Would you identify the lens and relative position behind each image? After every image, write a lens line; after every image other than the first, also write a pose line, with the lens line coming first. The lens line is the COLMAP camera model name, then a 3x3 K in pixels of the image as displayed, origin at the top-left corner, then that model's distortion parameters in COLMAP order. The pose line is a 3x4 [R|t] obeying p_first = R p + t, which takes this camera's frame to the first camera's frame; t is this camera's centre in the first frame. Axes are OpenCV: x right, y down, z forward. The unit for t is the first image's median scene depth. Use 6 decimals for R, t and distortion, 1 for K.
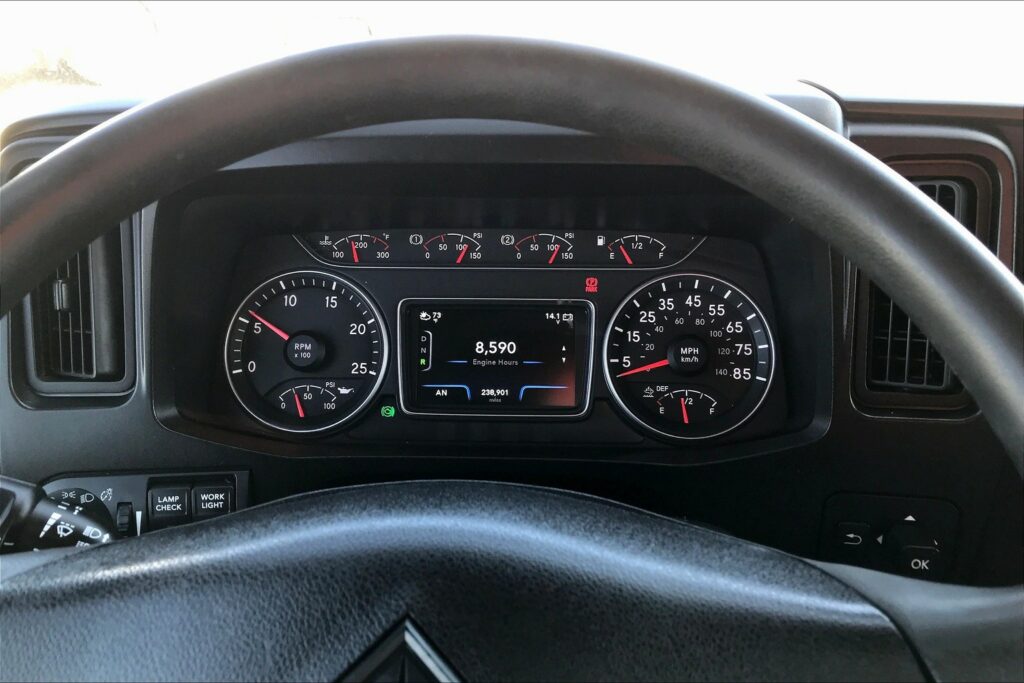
lens RADIAL K [[851.4, 0, 511.1], [0, 851.4, 336.3], [0, 0, 1]] dist [0.055776, -0.060804]
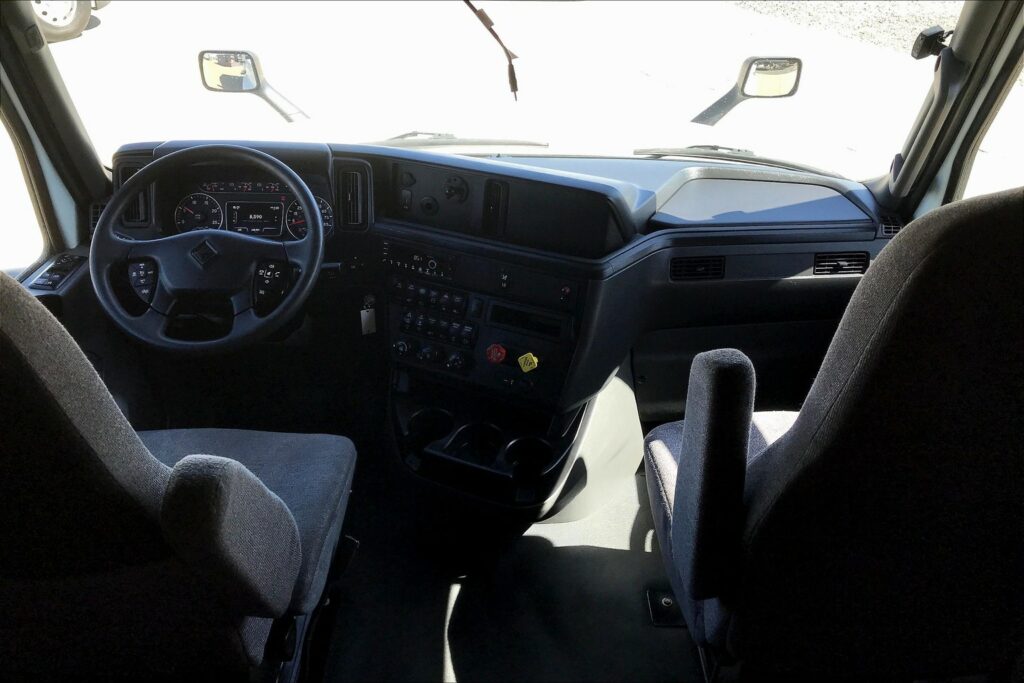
lens RADIAL K [[851.4, 0, 511.1], [0, 851.4, 336.3], [0, 0, 1]] dist [0.055776, -0.060804]
pose [[0.997593, -0.001966, 0.069318, 0.767666], [-0.002241, 0.998162, 0.060564, 0.283305], [-0.069309, -0.060574, 0.995754, -2.533662]]
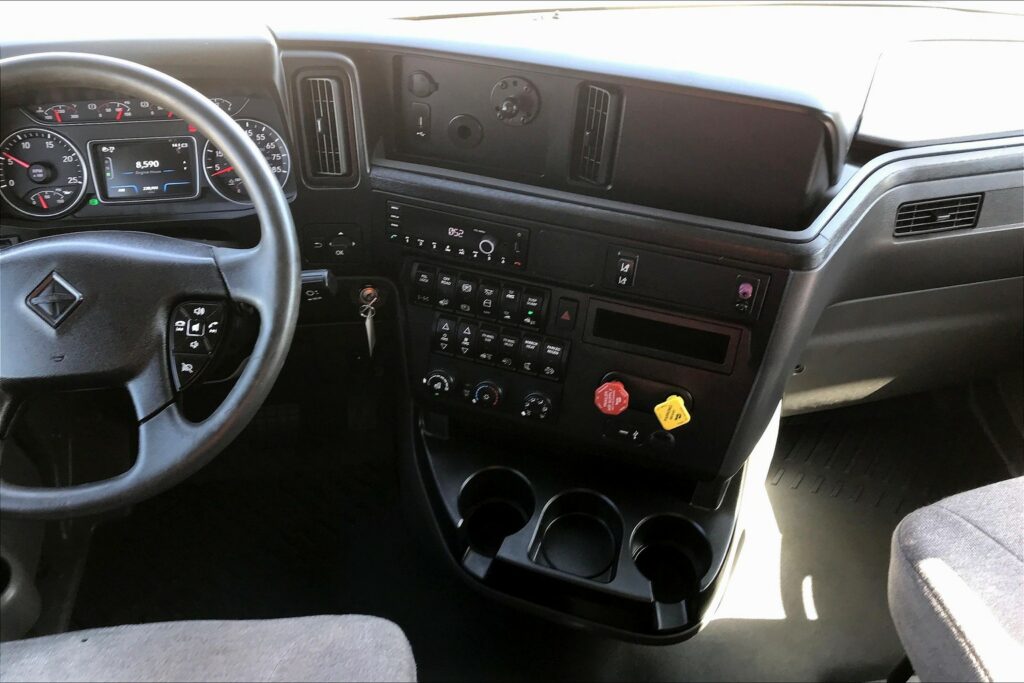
lens RADIAL K [[851.4, 0, 511.1], [0, 851.4, 336.3], [0, 0, 1]] dist [0.055776, -0.060804]
pose [[0.984504, -0.099509, 0.144394, 0.466839], [0.055435, 0.957784, 0.282093, -0.114888], [-0.166369, -0.269717, 0.948459, -1.058089]]
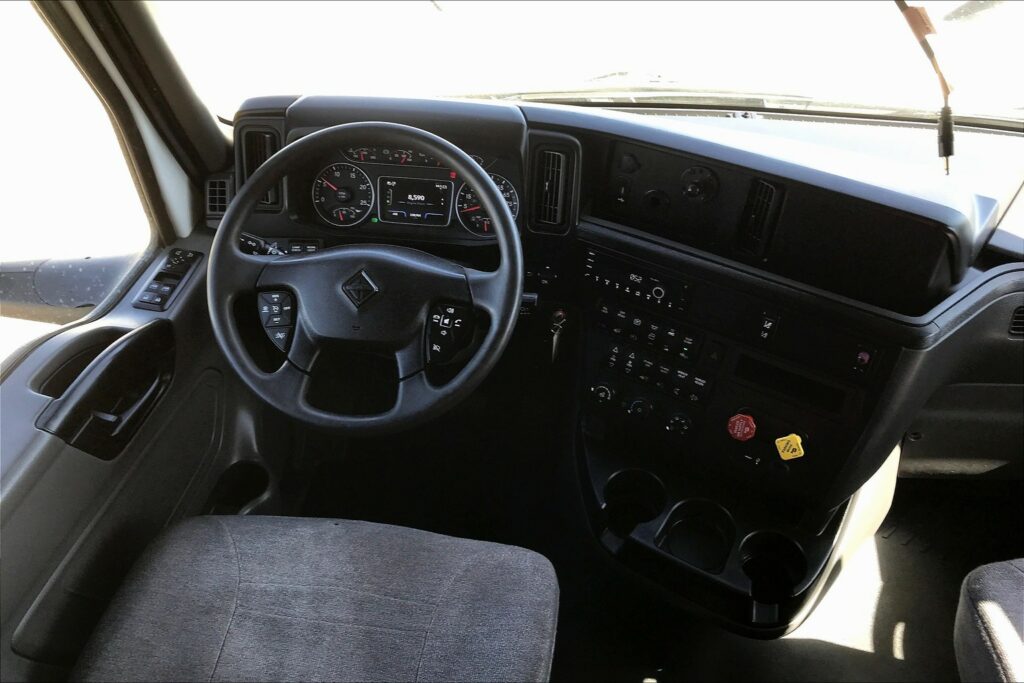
lens RADIAL K [[851.4, 0, 511.1], [0, 851.4, 336.3], [0, 0, 1]] dist [0.055776, -0.060804]
pose [[0.997533, 0.057994, -0.039563, 0.393730], [-0.046567, 0.968327, 0.245303, -0.225855], [0.052536, -0.242855, 0.968639, -1.580811]]
